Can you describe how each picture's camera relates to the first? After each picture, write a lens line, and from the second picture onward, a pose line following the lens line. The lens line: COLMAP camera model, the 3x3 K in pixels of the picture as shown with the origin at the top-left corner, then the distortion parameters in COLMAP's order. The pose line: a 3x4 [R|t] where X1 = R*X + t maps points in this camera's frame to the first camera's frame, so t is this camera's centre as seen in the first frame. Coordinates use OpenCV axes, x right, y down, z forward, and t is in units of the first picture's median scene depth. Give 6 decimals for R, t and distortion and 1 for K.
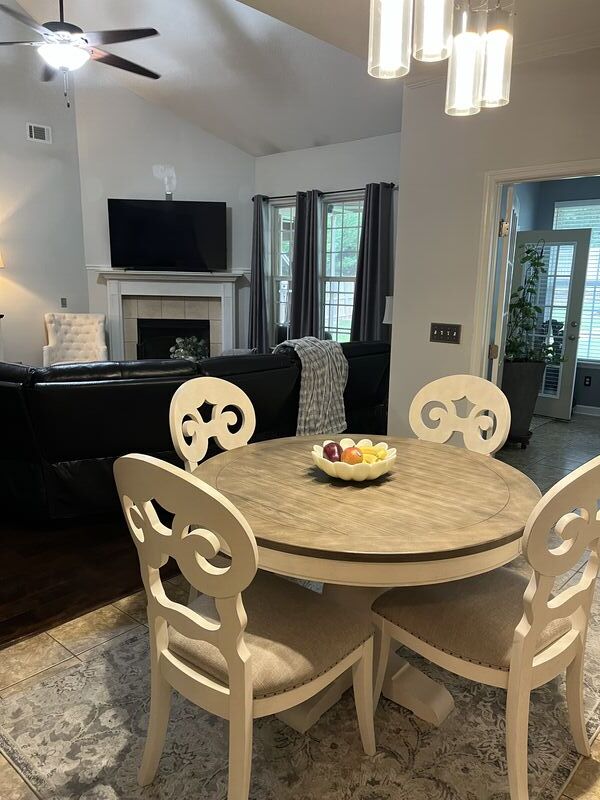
lens RADIAL K [[609.7, 0, 302.1], [0, 609.7, 400.8], [0, 0, 1]] dist [-0.001712, 0.001336]
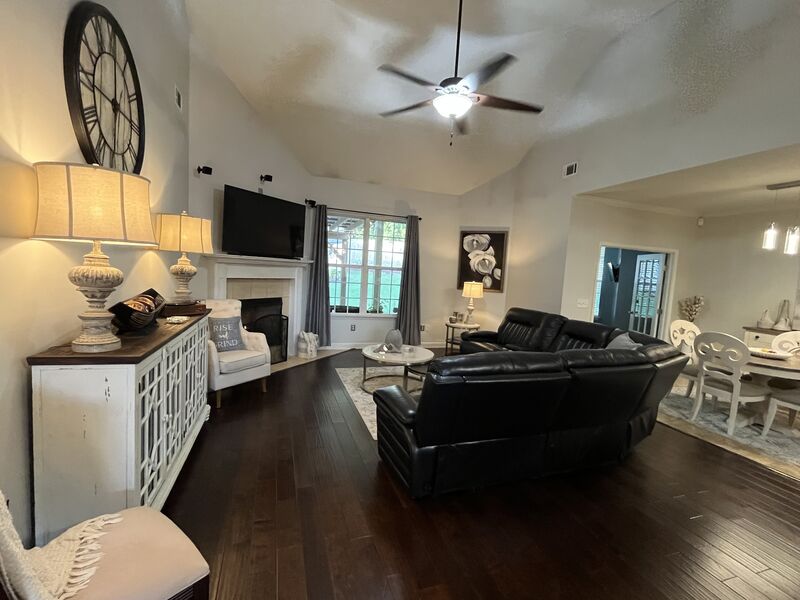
lens RADIAL K [[360.1, 0, 399.9], [0, 360.1, 302.8], [0, 0, 1]] dist [-0.004682, -0.000285]
pose [[0.503262, -0.073540, 0.860999, -0.672814], [0.113334, 0.993383, 0.018602, -0.110832], [-0.856670, 0.088219, 0.508266, 0.446837]]
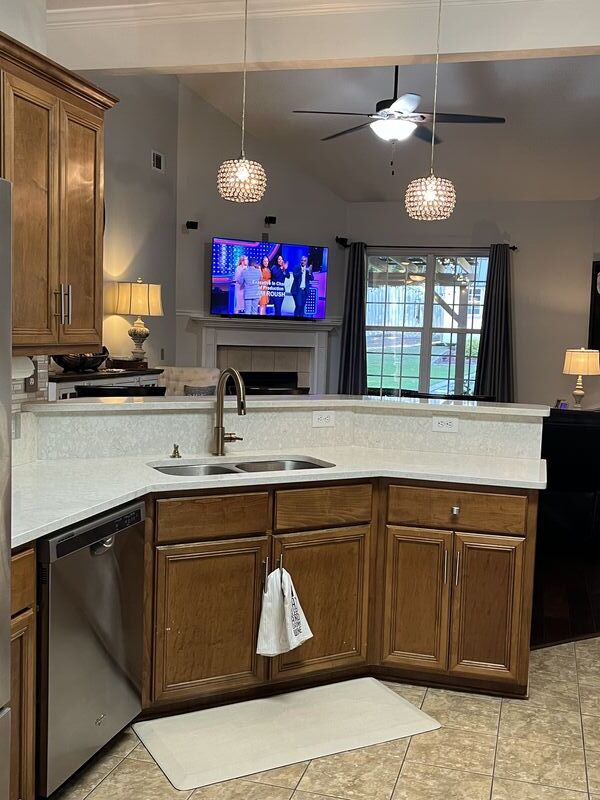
lens RADIAL K [[836.0, 0, 299.2], [0, 836.0, 399.0], [0, 0, 1]] dist [0.008751, 0.000000]
pose [[0.895383, -0.030545, 0.444249, -0.723829], [0.069508, 0.995003, -0.071680, -0.003303], [-0.439839, 0.095059, 0.893031, -0.110268]]
